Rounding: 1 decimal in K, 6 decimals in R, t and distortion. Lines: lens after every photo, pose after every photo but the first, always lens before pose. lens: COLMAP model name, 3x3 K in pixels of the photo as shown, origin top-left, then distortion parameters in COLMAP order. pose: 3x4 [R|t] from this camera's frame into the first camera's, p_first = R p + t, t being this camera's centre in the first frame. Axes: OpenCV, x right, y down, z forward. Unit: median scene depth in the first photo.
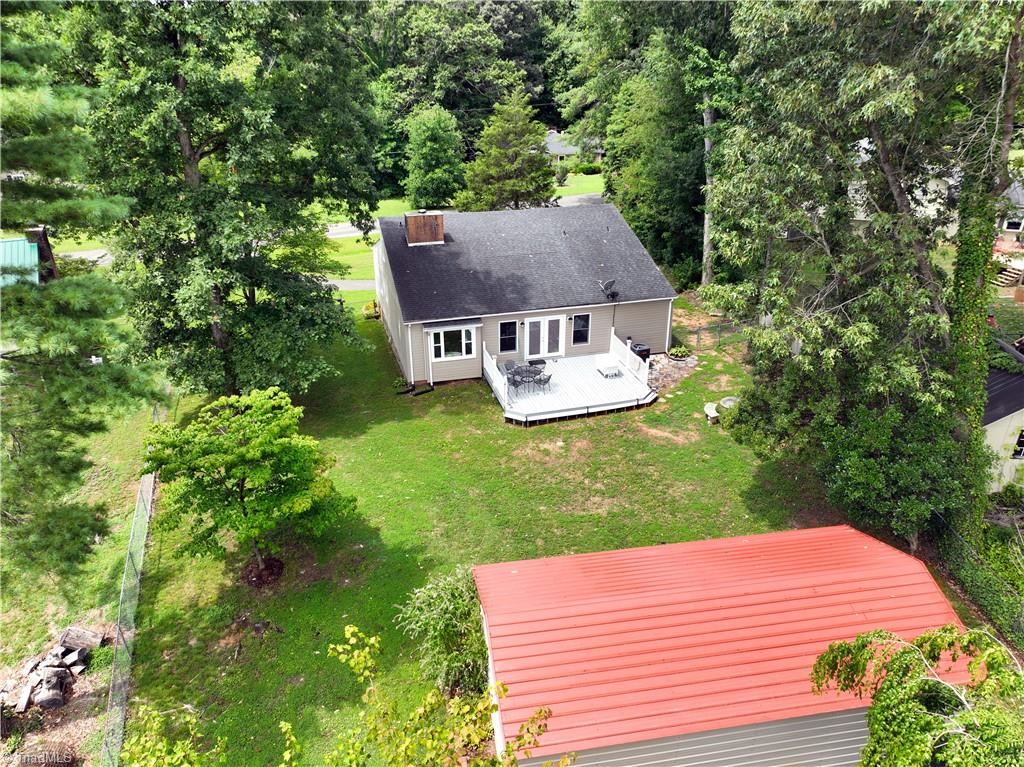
lens RADIAL K [[718.8, 0, 512.0], [0, 718.8, 383.5], [0, 0, 1]] dist [0.004658, 0.009399]
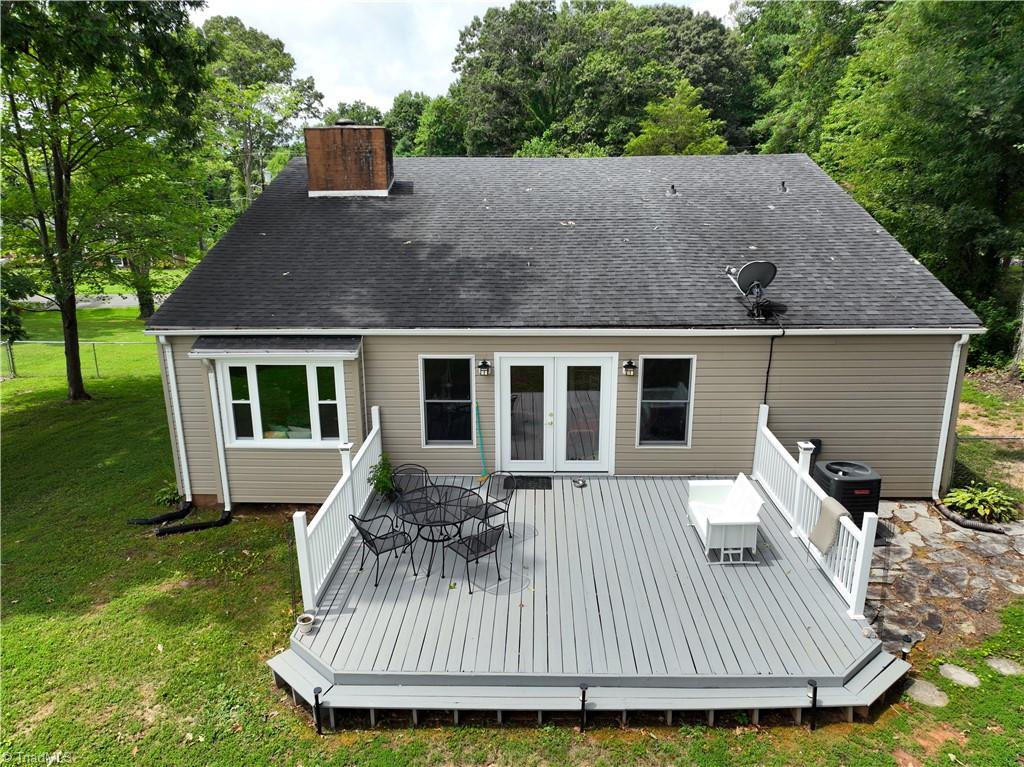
lens RADIAL K [[718.8, 0, 512.0], [0, 718.8, 383.5], [0, 0, 1]] dist [0.004658, 0.009399]
pose [[0.955182, 0.075309, -0.286278, 0.126311], [-0.120950, 0.981977, -0.145234, -0.025181], [0.270181, 0.173350, 0.947075, 0.660112]]
